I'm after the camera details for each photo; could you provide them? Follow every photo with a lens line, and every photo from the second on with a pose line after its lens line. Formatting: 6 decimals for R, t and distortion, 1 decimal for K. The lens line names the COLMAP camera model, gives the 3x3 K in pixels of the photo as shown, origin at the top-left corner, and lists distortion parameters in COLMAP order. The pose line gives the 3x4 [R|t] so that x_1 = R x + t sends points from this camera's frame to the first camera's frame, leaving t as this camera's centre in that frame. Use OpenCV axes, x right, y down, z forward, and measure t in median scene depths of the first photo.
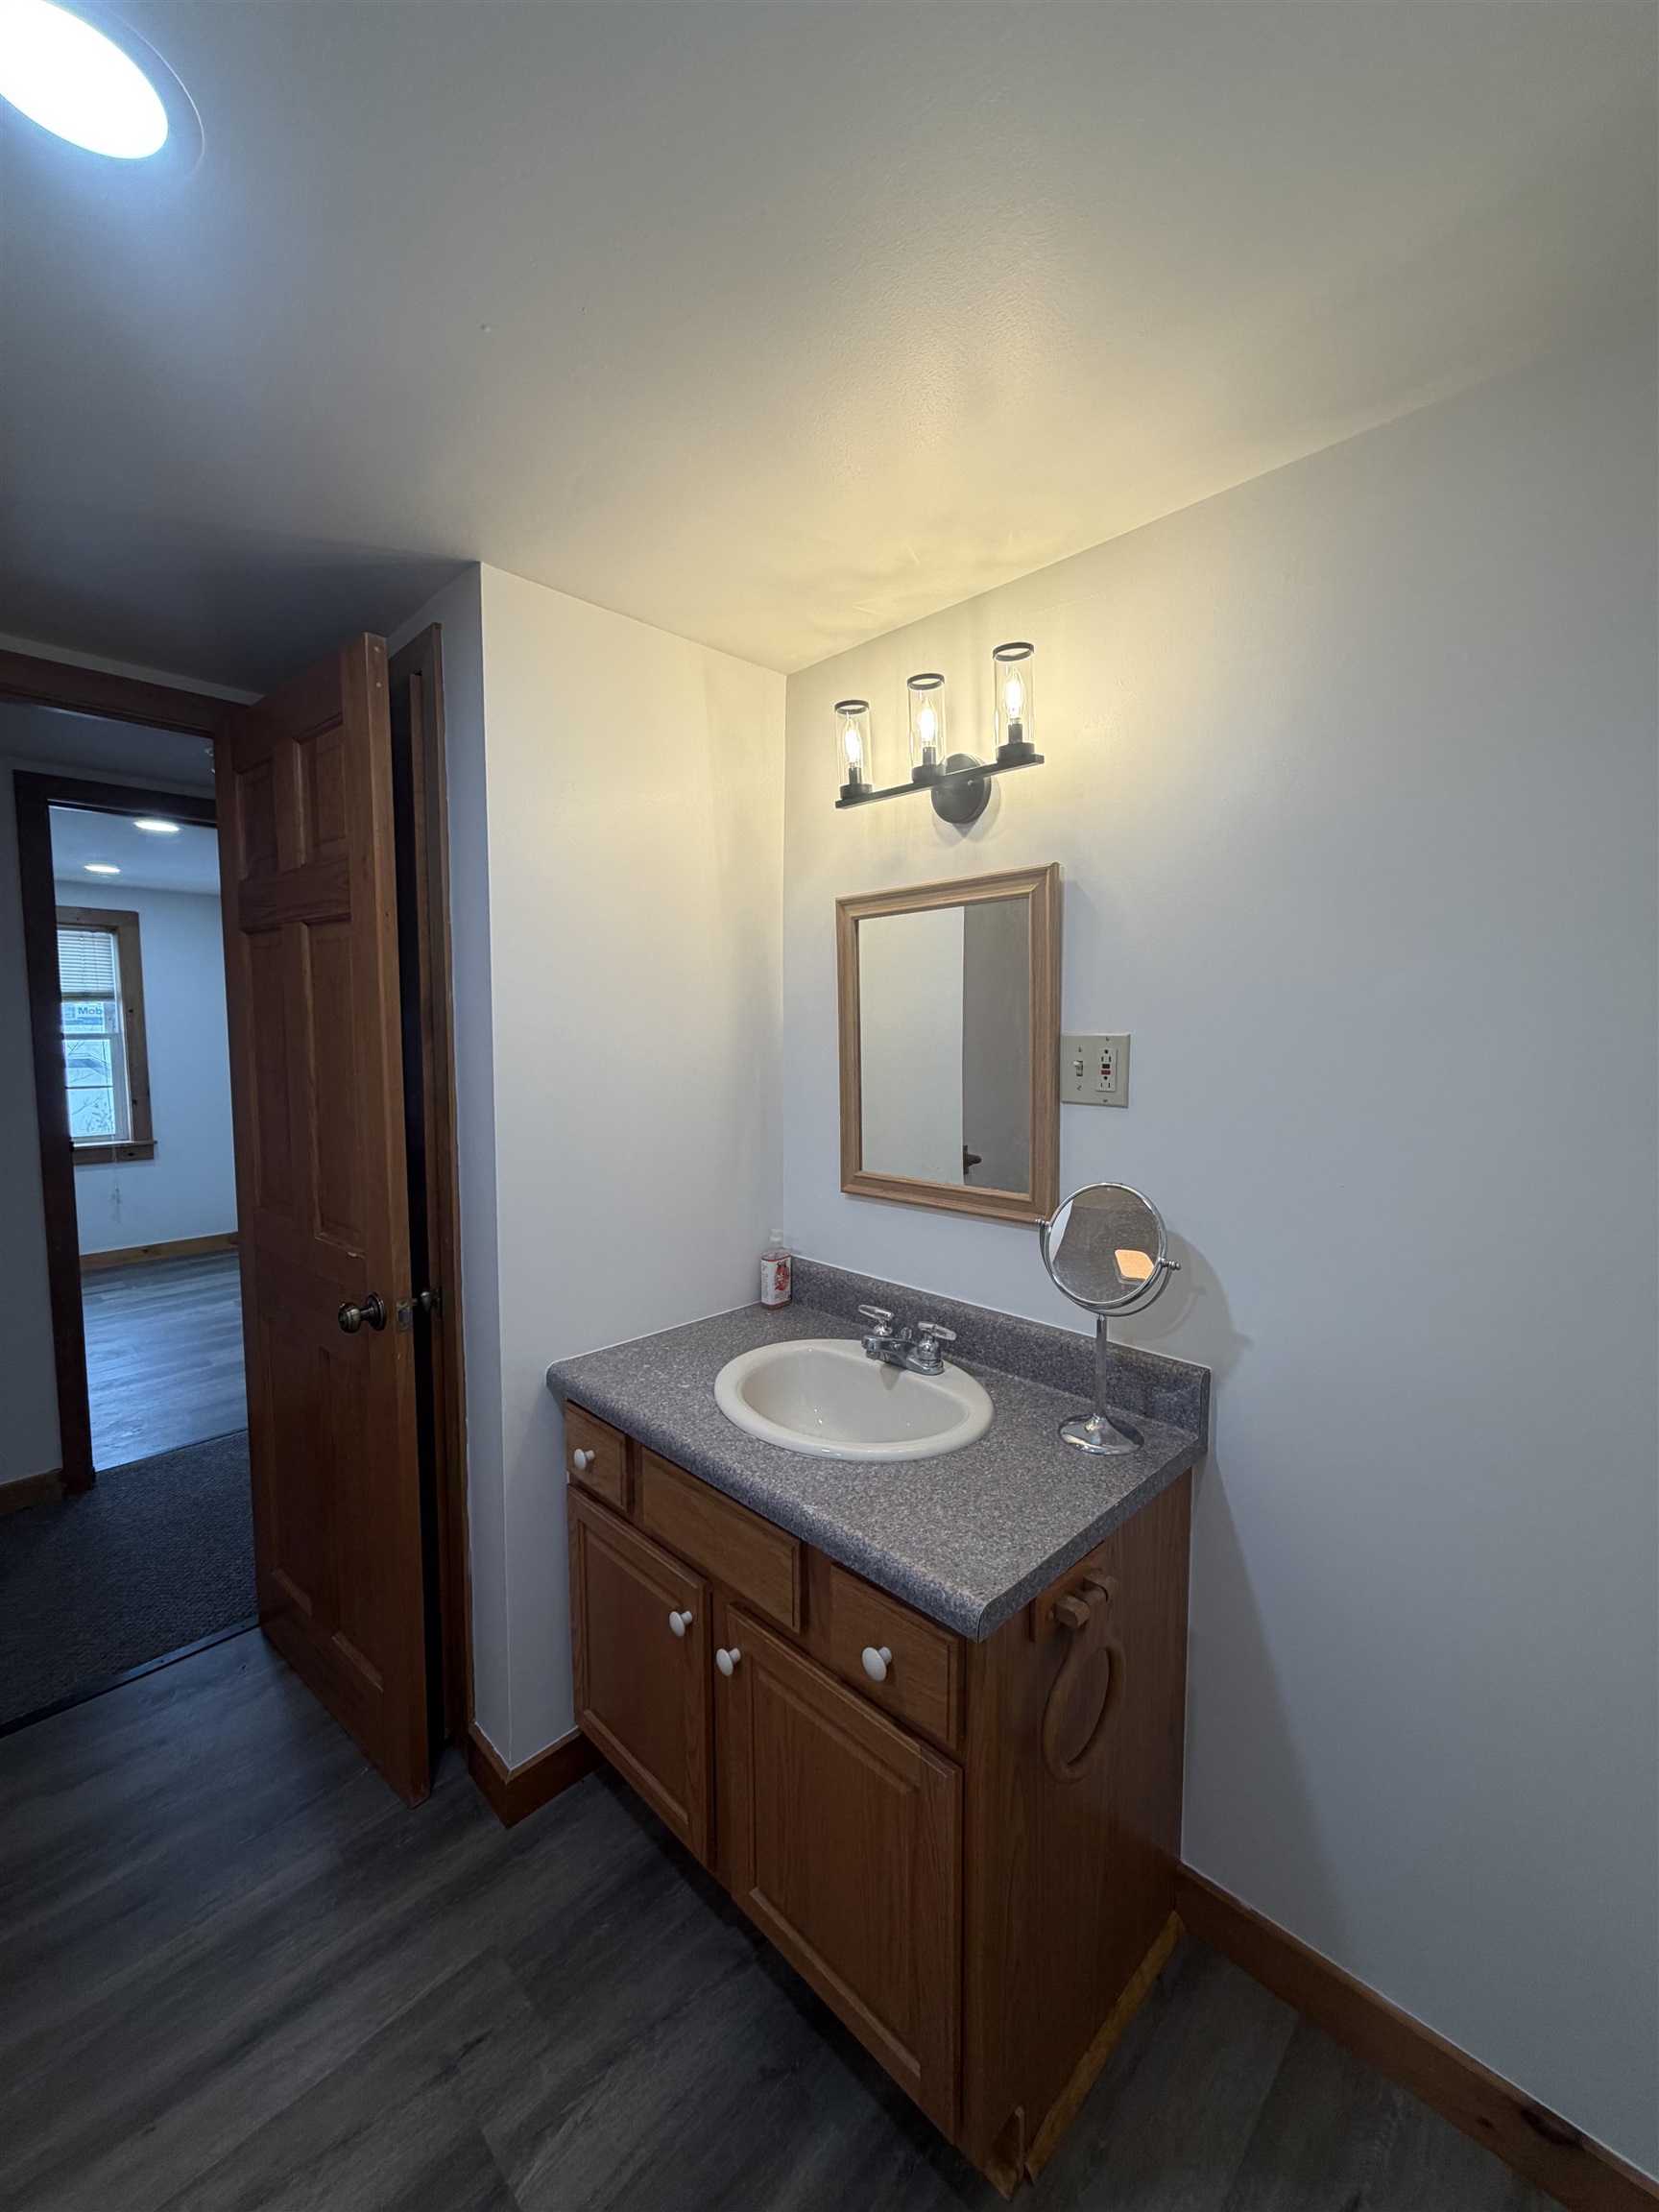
lens RADIAL K [[880.5, 0, 824.2], [0, 880.5, 1089.8], [0, 0, 1]] dist [-0.000749, 0.000472]
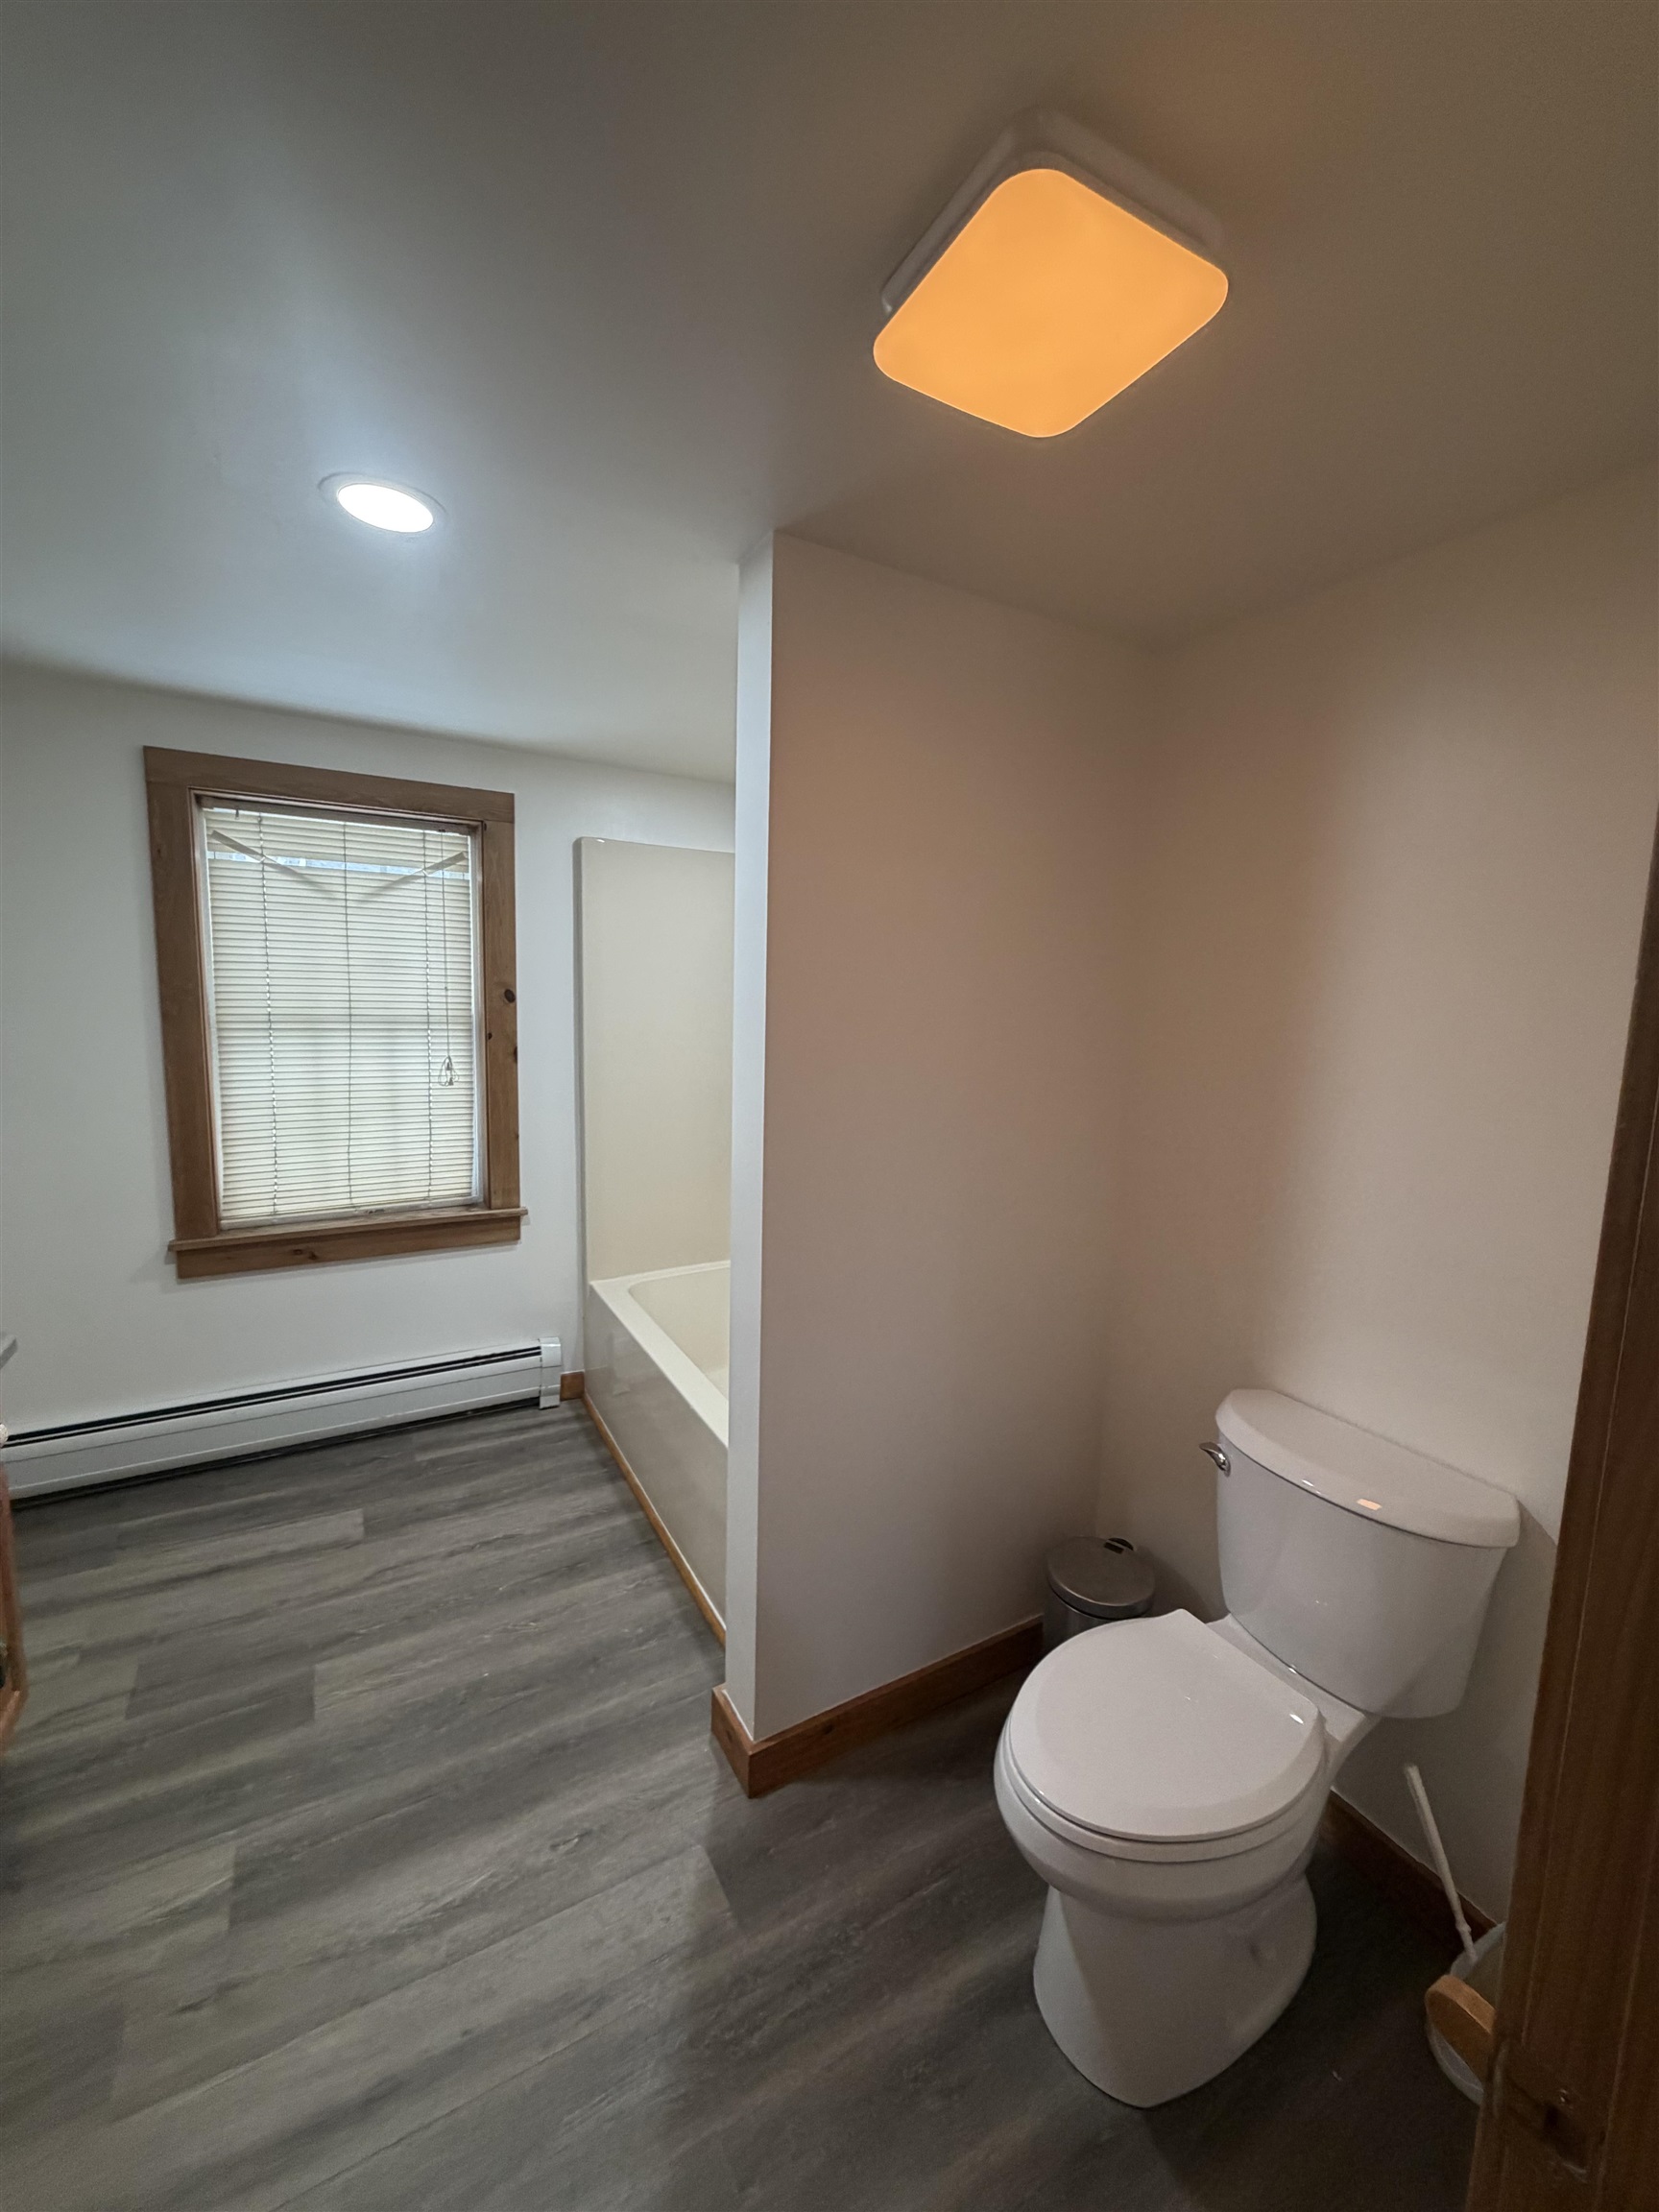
lens RADIAL K [[880.5, 0, 833.5], [0, 880.5, 1110.8], [0, 0, 1]] dist [-0.000749, 0.000472]
pose [[-0.961955, -0.070944, 0.263836, -1.241622], [-0.009256, 0.973606, 0.228049, -0.159956], [-0.273051, 0.216931, -0.937222, 1.447751]]
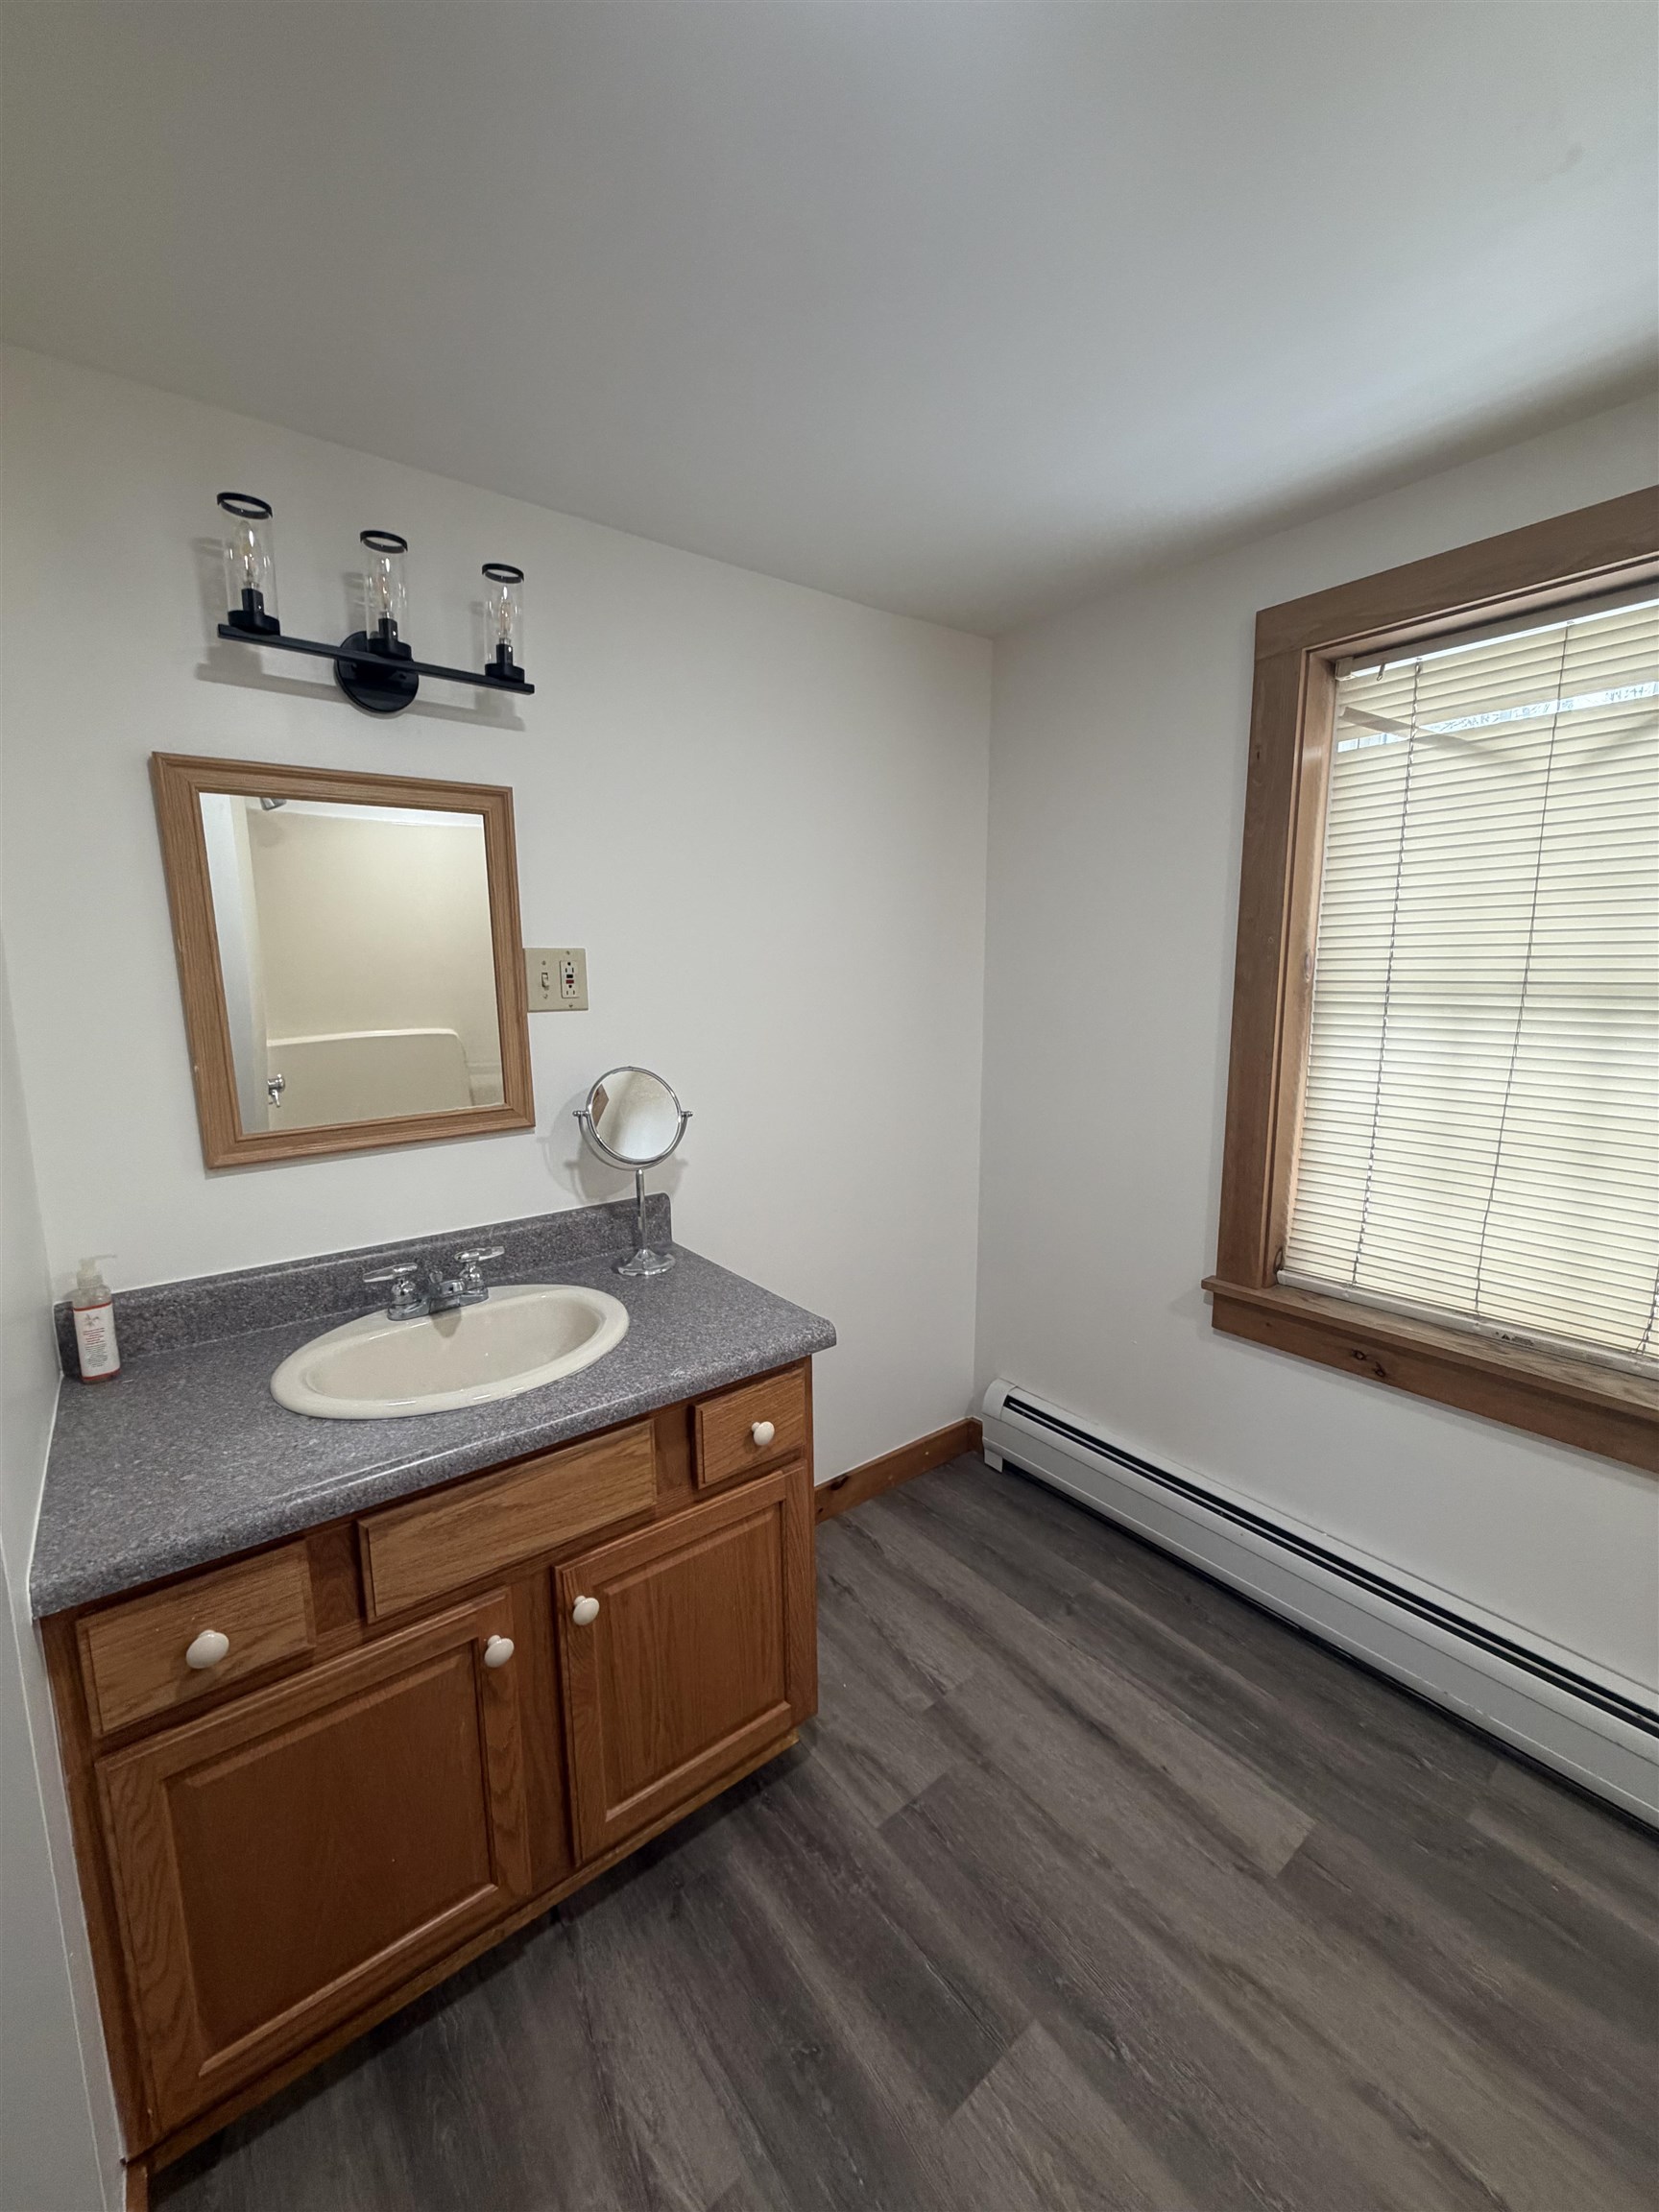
lens RADIAL K [[880.5, 0, 827.6], [0, 880.5, 1099.6], [0, 0, 1]] dist [-0.000749, 0.000472]
pose [[0.133298, -0.147854, 0.979985, -0.866624], [0.092814, 0.986326, 0.136186, 0.008360], [-0.986720, 0.072803, 0.145199, 0.538359]]
